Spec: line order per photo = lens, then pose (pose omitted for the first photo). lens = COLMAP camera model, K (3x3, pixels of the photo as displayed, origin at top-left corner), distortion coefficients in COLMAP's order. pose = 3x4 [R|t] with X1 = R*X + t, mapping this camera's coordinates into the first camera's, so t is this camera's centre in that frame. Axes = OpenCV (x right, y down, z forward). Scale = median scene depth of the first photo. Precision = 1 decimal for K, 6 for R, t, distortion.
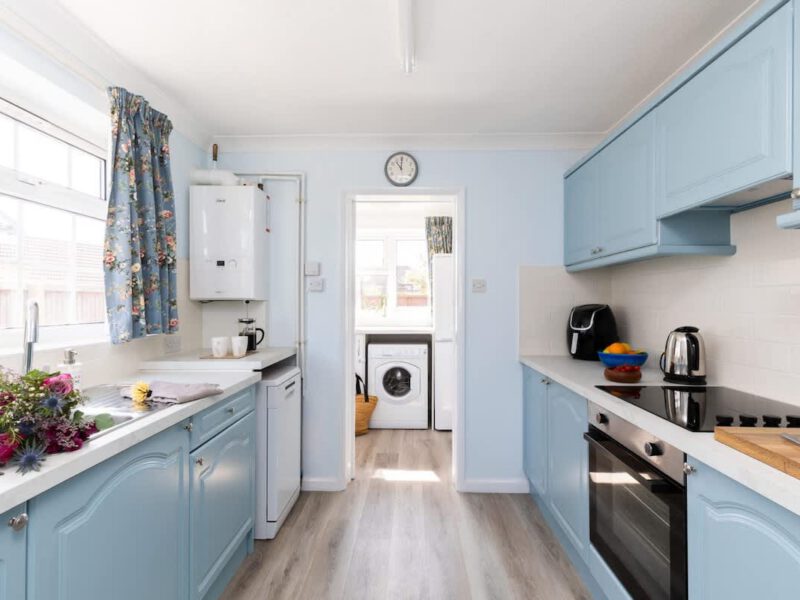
lens RADIAL K [[416.6, 0, 397.3], [0, 416.6, 293.4], [0, 0, 1]] dist [0.011561, -0.000349]
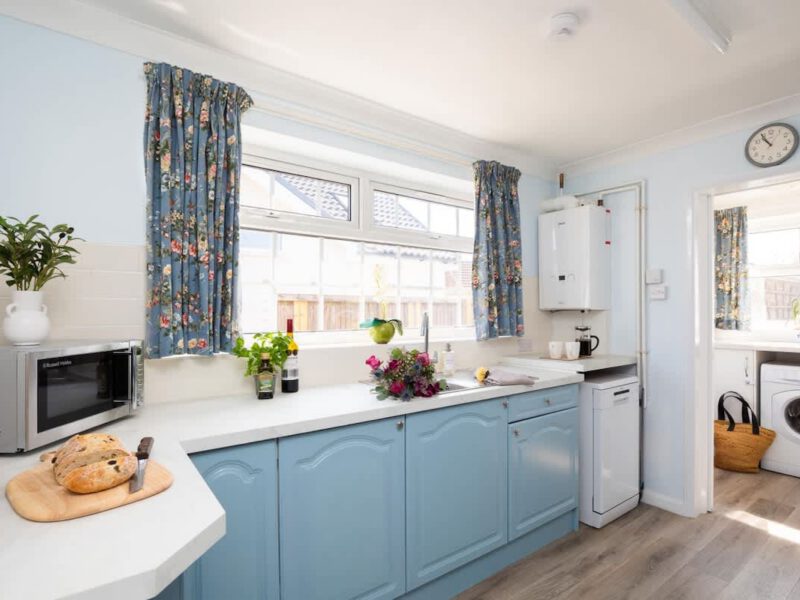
lens RADIAL K [[416.6, 0, 397.3], [0, 416.6, 293.4], [0, 0, 1]] dist [0.011561, -0.000349]
pose [[0.613819, -0.037339, -0.788563, 0.238150], [0.020870, 0.999299, -0.031073, -0.003360], [0.789171, 0.002616, 0.614168, -0.077009]]
